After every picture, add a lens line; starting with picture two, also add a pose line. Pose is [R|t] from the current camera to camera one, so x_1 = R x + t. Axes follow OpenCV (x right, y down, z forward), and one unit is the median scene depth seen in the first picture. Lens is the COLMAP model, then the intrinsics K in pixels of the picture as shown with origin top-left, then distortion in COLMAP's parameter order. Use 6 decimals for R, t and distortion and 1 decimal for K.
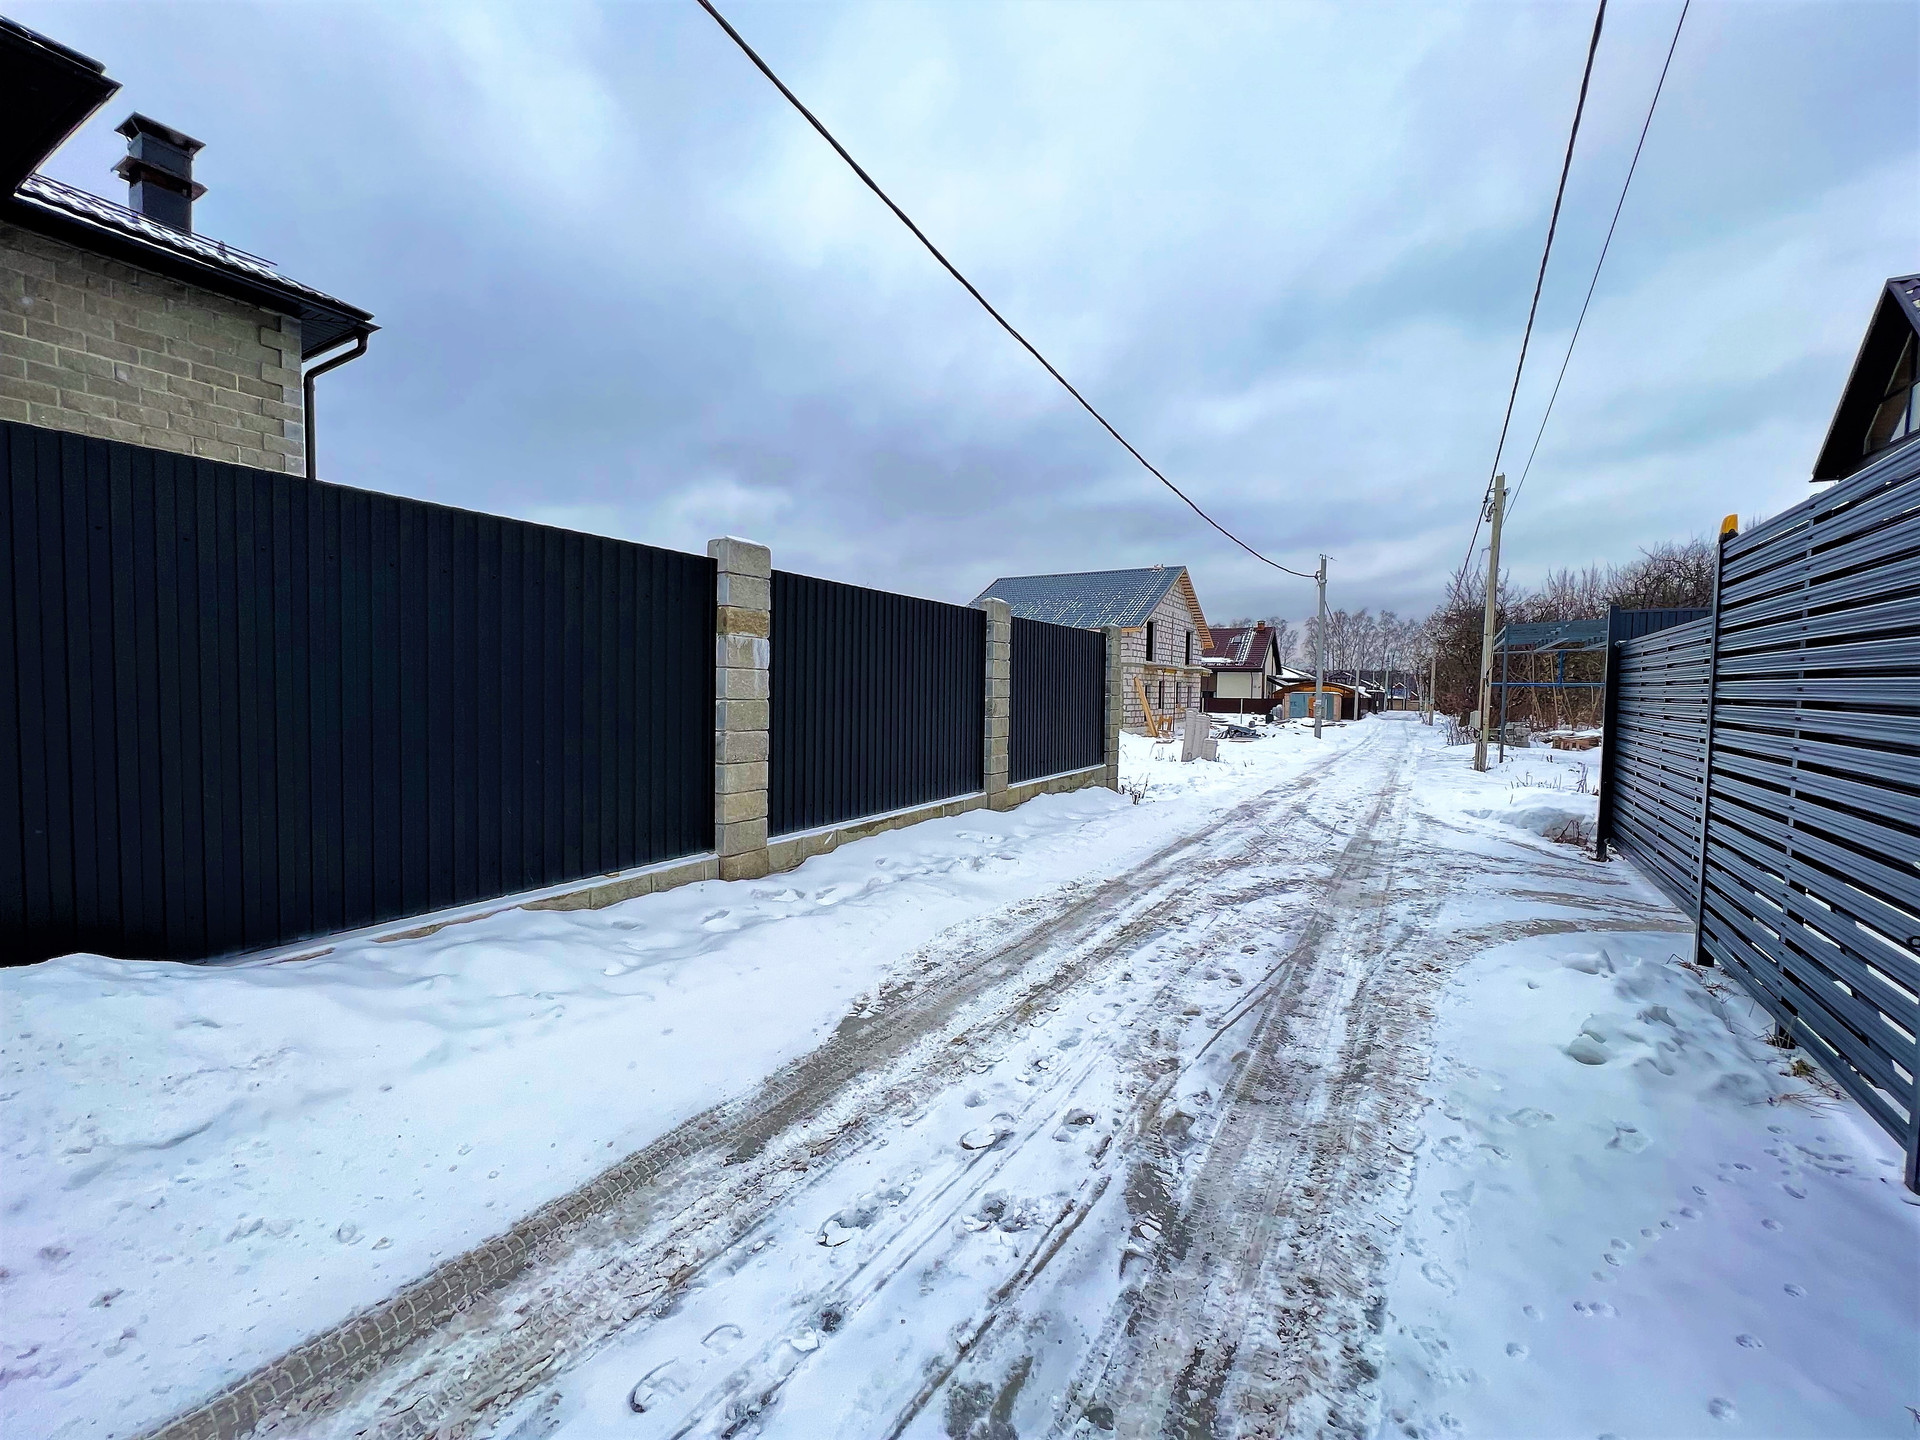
lens RADIAL K [[768.3, 0, 963.1], [0, 768.3, 721.6], [0, 0, 1]] dist [-0.001492, -0.000104]
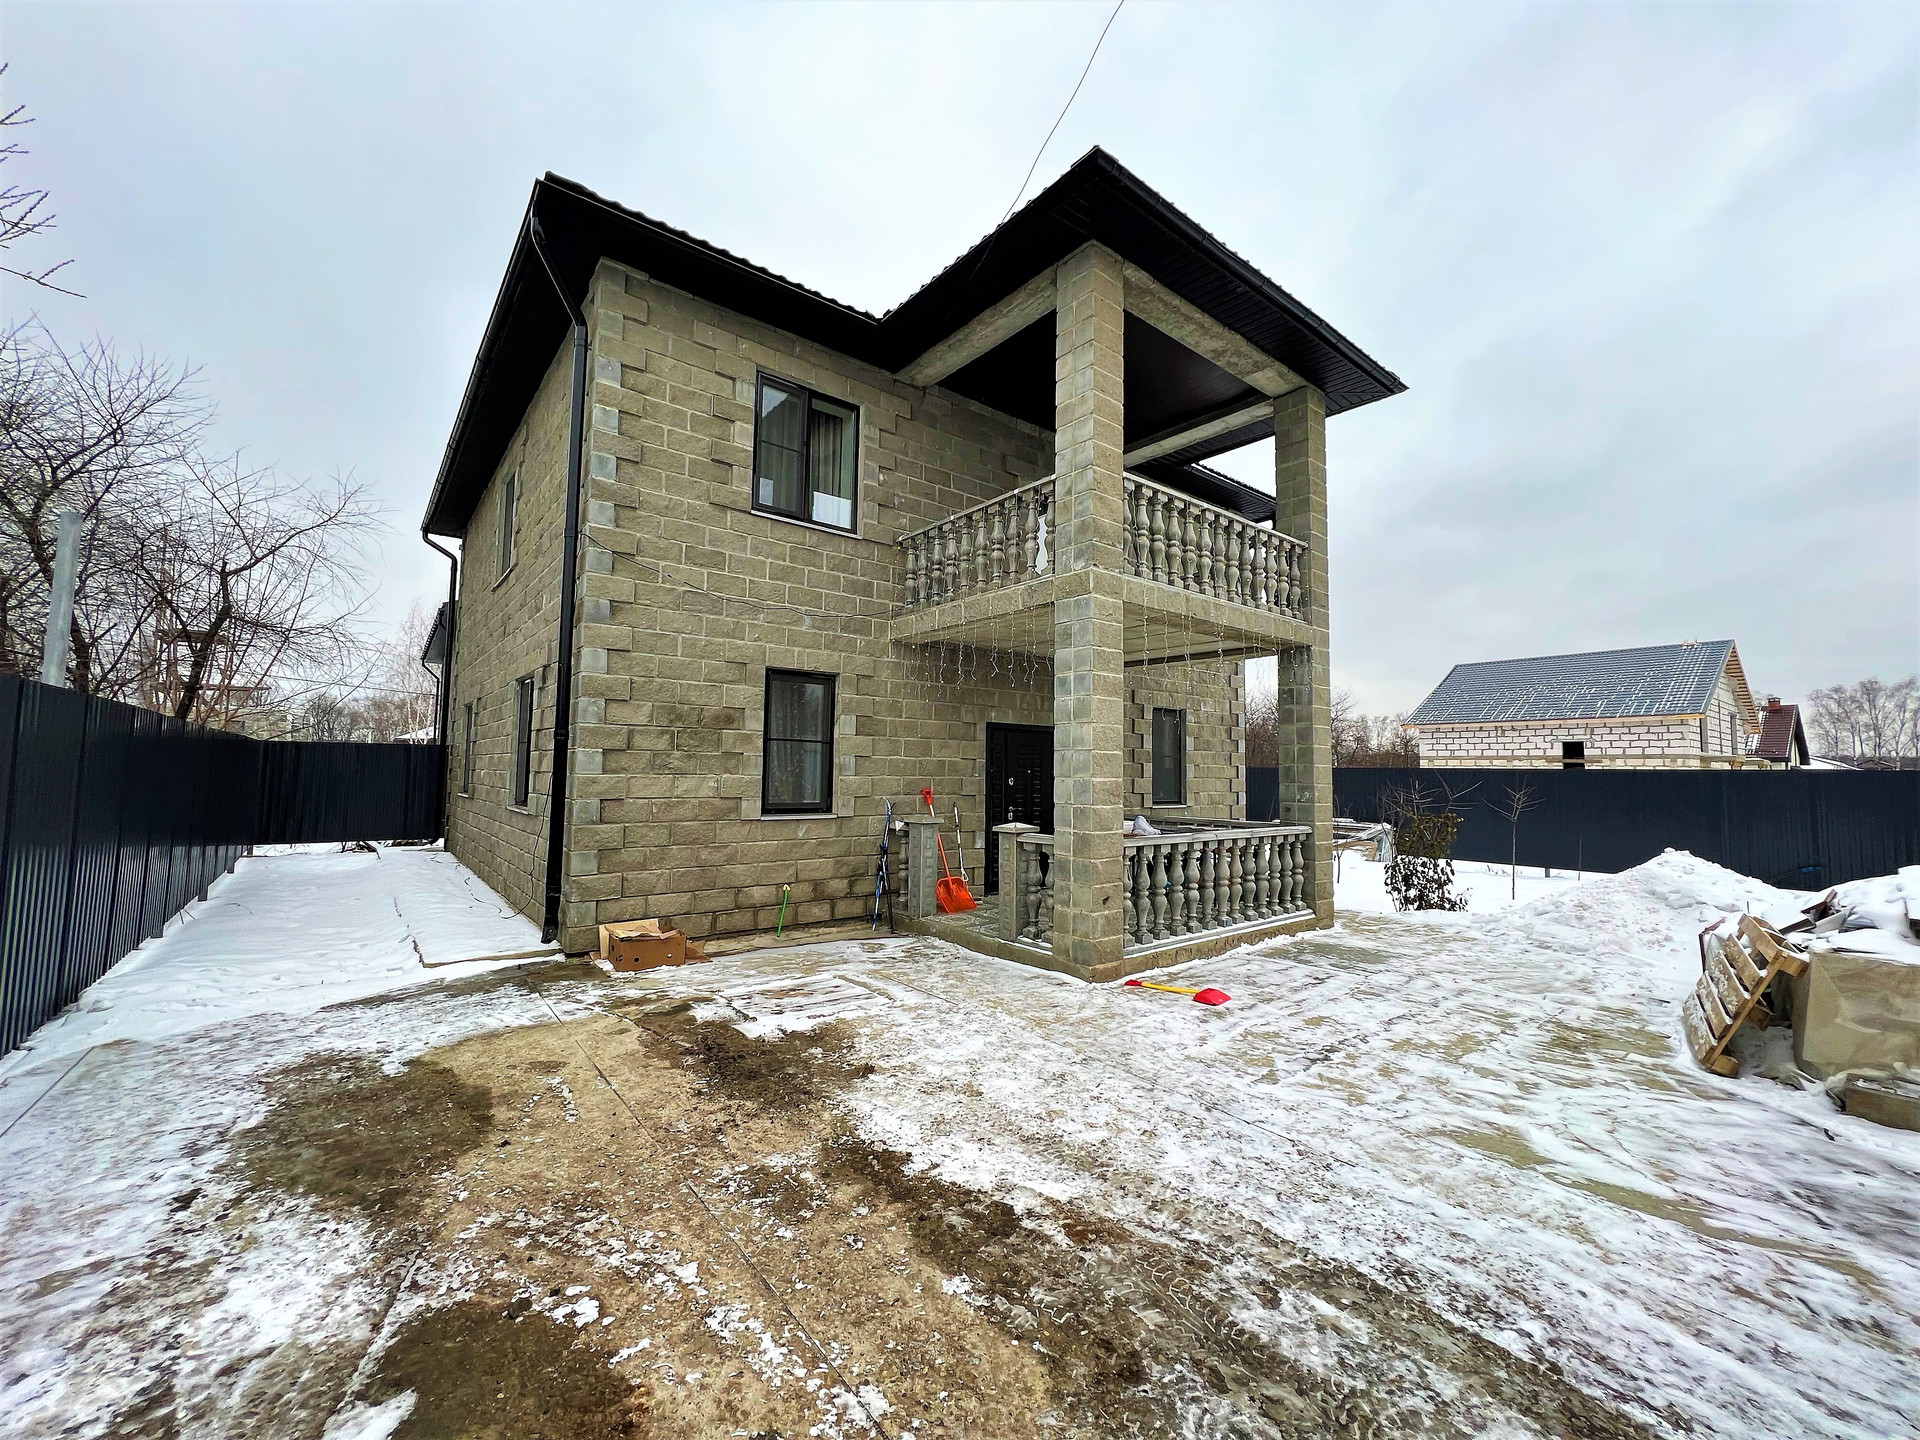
lens RADIAL K [[768.3, 0, 969.0], [0, 768.3, 716.7], [0, 0, 1]] dist [-0.001492, -0.000104]
pose [[0.929566, -0.025474, -0.367775, -1.581776], [-0.019644, 0.992770, -0.118415, 0.003555], [0.368133, 0.117299, 0.922345, -0.730716]]
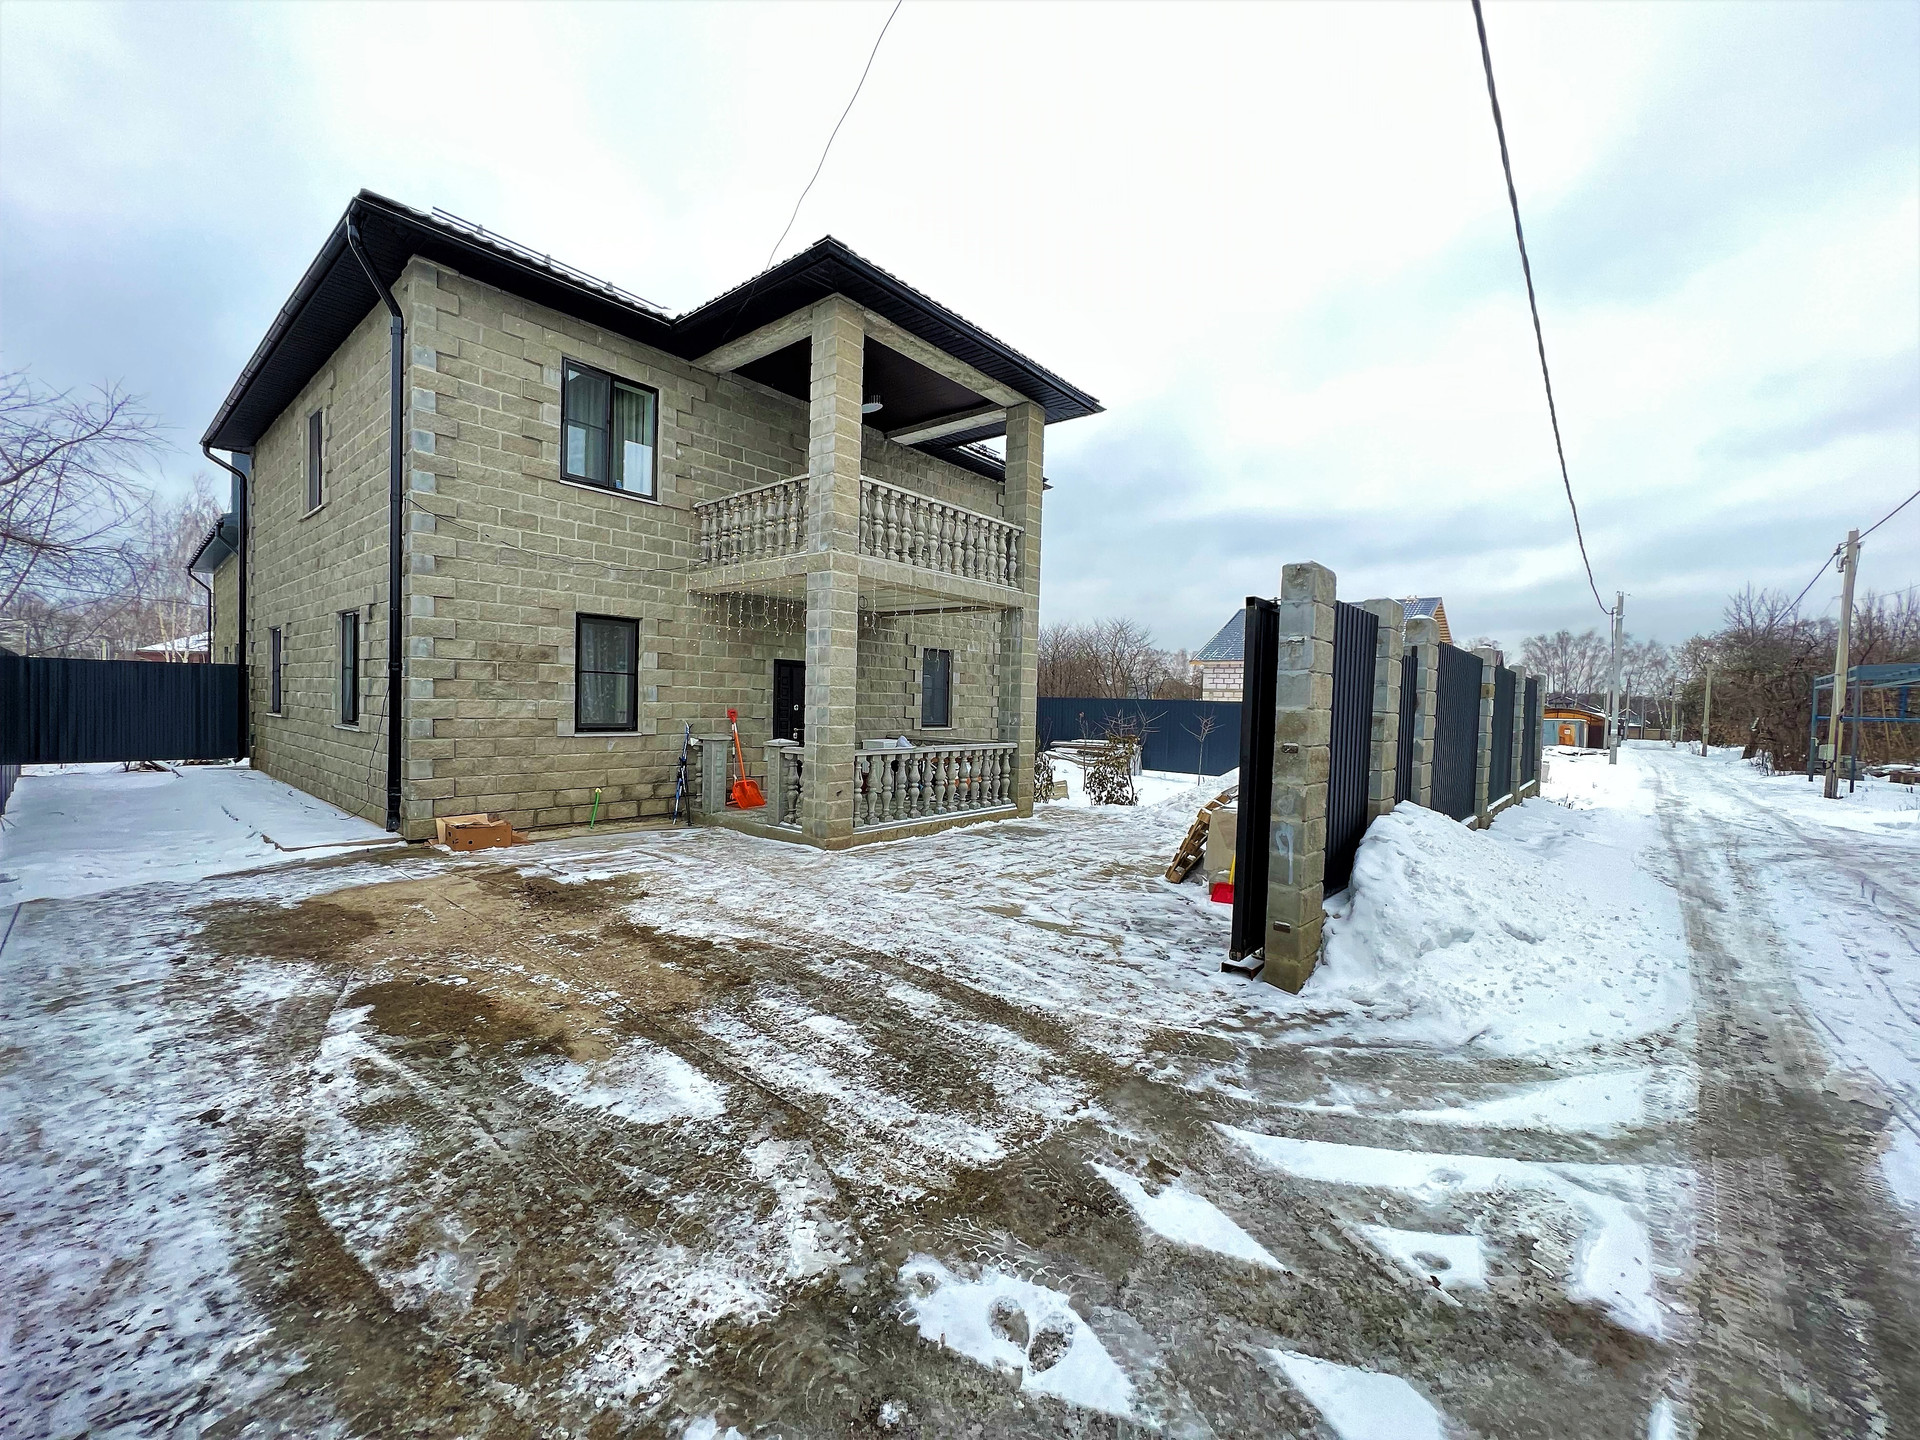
lens RADIAL K [[762.8, 0, 964.9], [0, 762.8, 718.7], [0, 0, 1]] dist [-0.000538, -0.000020]
pose [[0.982200, 0.018330, -0.186939, -1.246985], [-0.023000, 0.999474, -0.022842, 0.011269], [0.186422, 0.026735, 0.982106, -1.108741]]
